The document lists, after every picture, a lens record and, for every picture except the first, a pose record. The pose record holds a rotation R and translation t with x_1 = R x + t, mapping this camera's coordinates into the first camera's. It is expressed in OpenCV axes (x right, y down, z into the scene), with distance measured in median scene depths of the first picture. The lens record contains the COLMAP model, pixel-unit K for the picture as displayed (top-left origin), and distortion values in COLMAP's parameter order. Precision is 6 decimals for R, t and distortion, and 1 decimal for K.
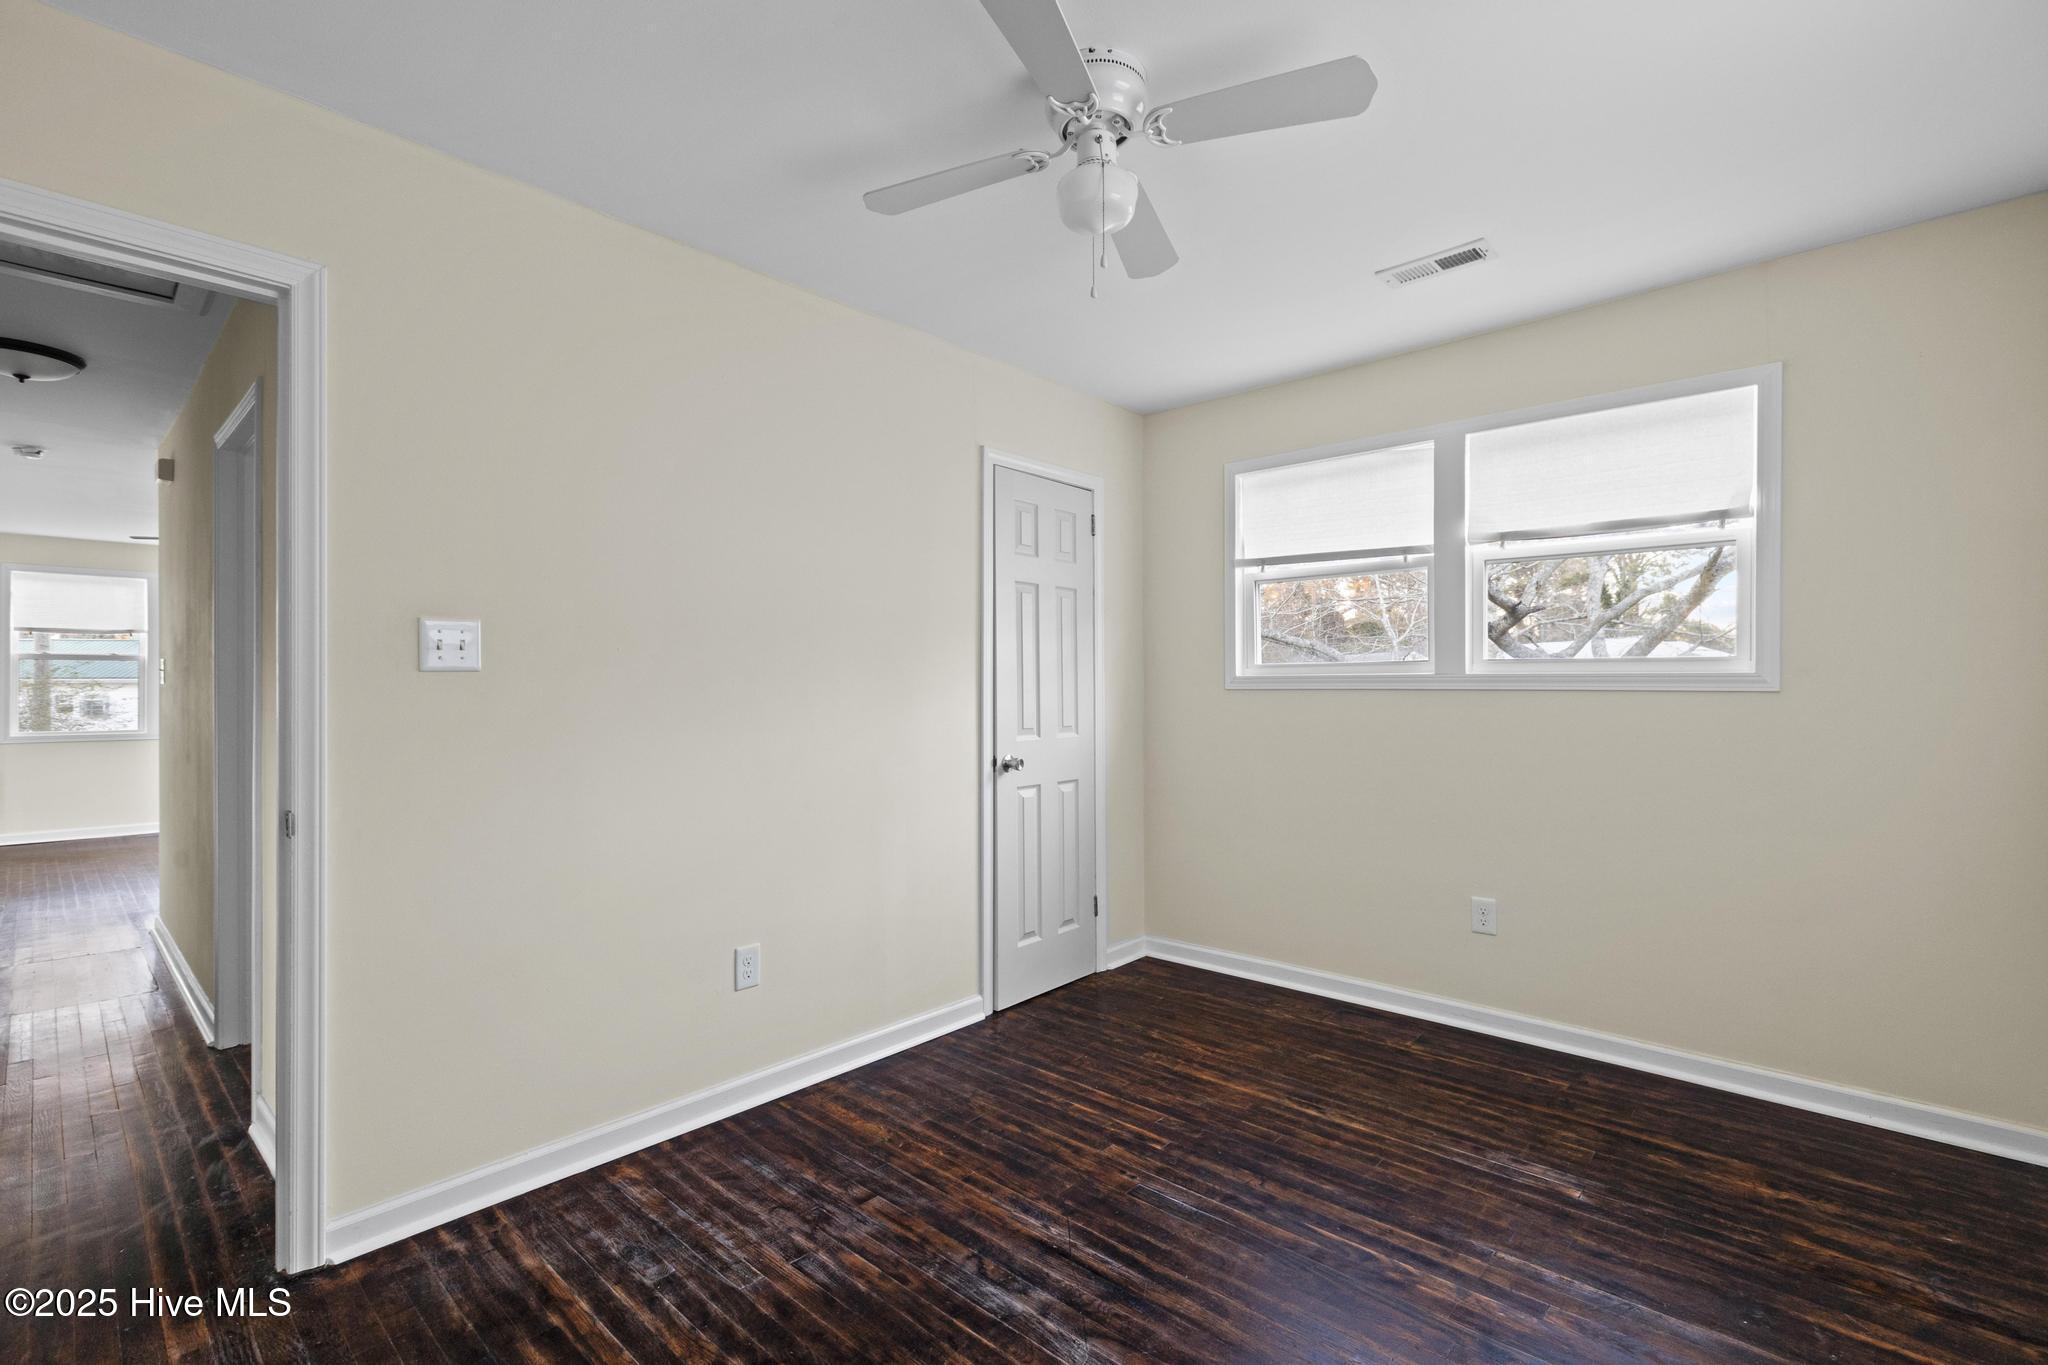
lens RADIAL K [[913.1, 0, 1026.1], [0, 913.1, 682.5], [0, 0, 1]] dist [-0.001101, -0.001810]
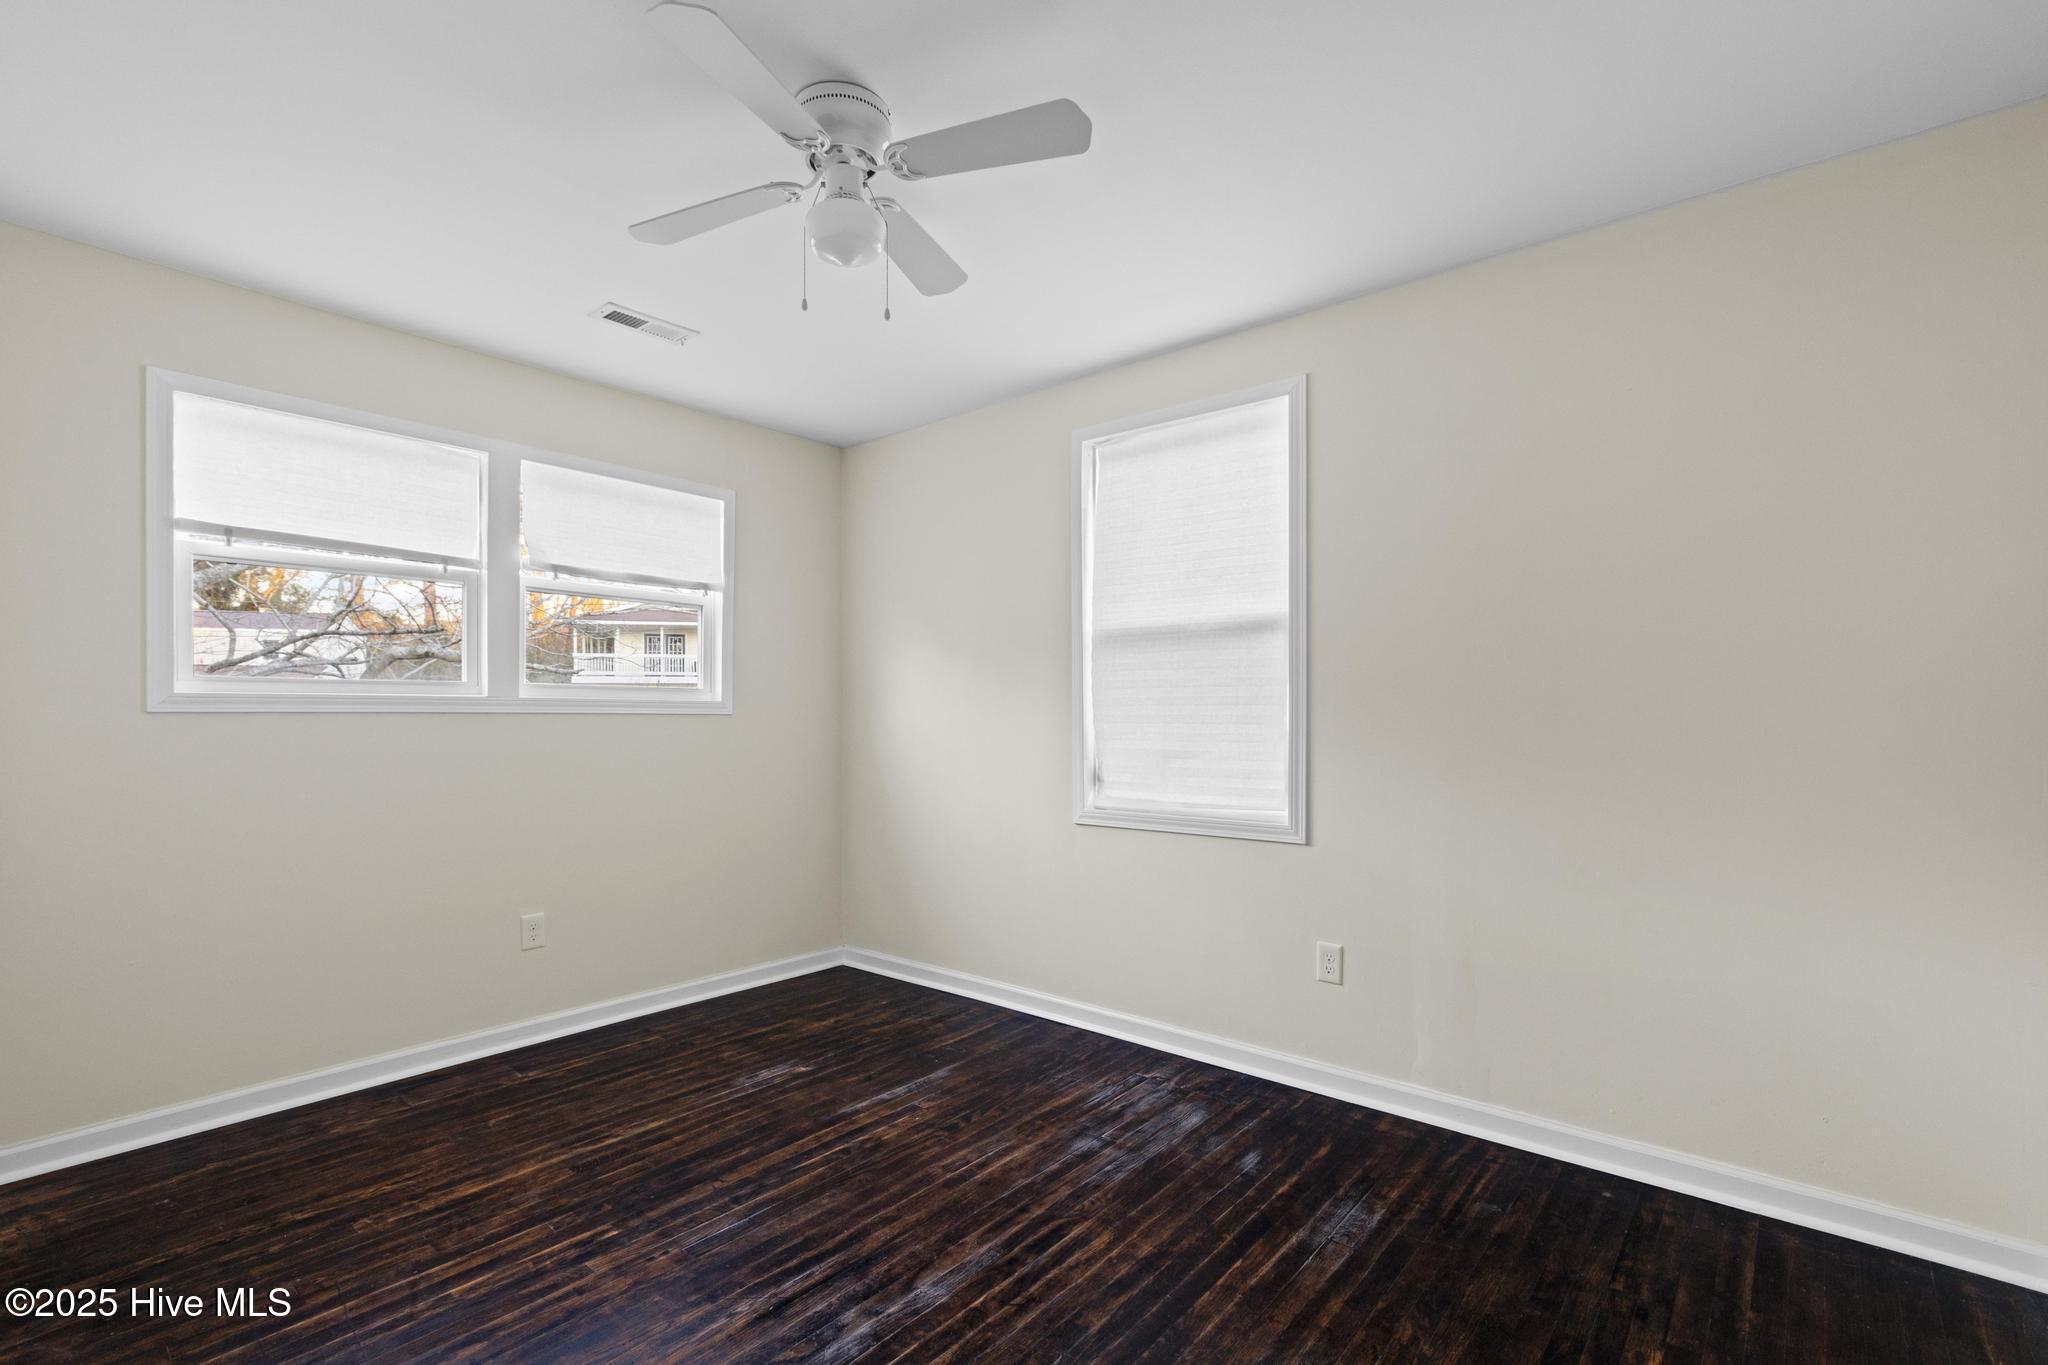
lens RADIAL K [[913.1, 0, 1040.8], [0, 913.1, 720.0], [0, 0, 1]] dist [-0.001101, -0.001810]
pose [[-0.046661, -0.005609, 0.998895, -0.716180], [-0.007225, 0.999960, 0.005278, 0.008732], [-0.998885, -0.006971, -0.046700, 0.609496]]
